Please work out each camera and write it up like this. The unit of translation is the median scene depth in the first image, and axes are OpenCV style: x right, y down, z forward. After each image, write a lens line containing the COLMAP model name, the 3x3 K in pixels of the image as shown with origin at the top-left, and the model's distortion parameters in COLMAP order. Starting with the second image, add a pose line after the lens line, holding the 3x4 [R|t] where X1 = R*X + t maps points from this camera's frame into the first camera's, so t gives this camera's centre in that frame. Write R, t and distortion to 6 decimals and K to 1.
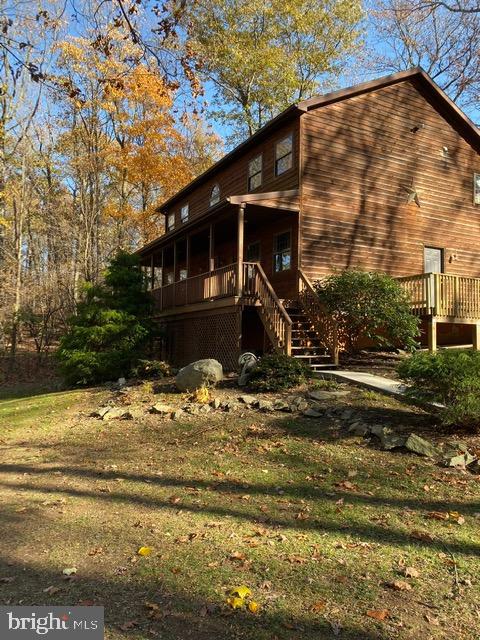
lens RADIAL K [[489.6, 0, 239.4], [0, 489.6, 320.5], [0, 0, 1]] dist [0.023483, 0.009785]
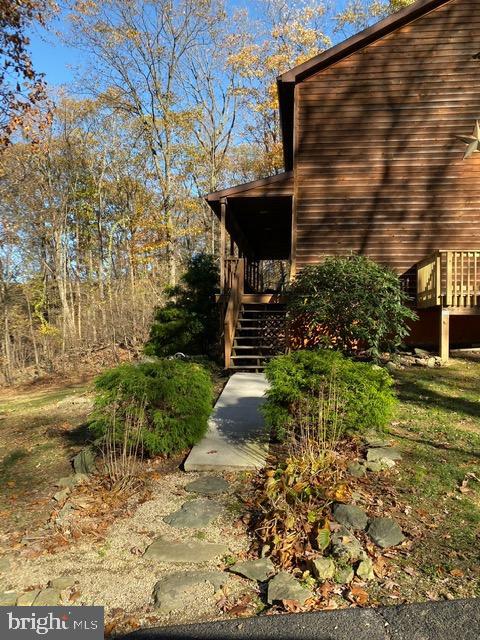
lens RADIAL K [[489.6, 0, 239.2], [0, 489.6, 320.5], [0, 0, 1]] dist [0.023483, 0.009785]
pose [[0.830065, -0.013618, -0.557501, 0.506194], [0.031278, 0.999265, 0.022161, -0.013993], [0.556789, -0.035832, 0.829881, 0.173180]]
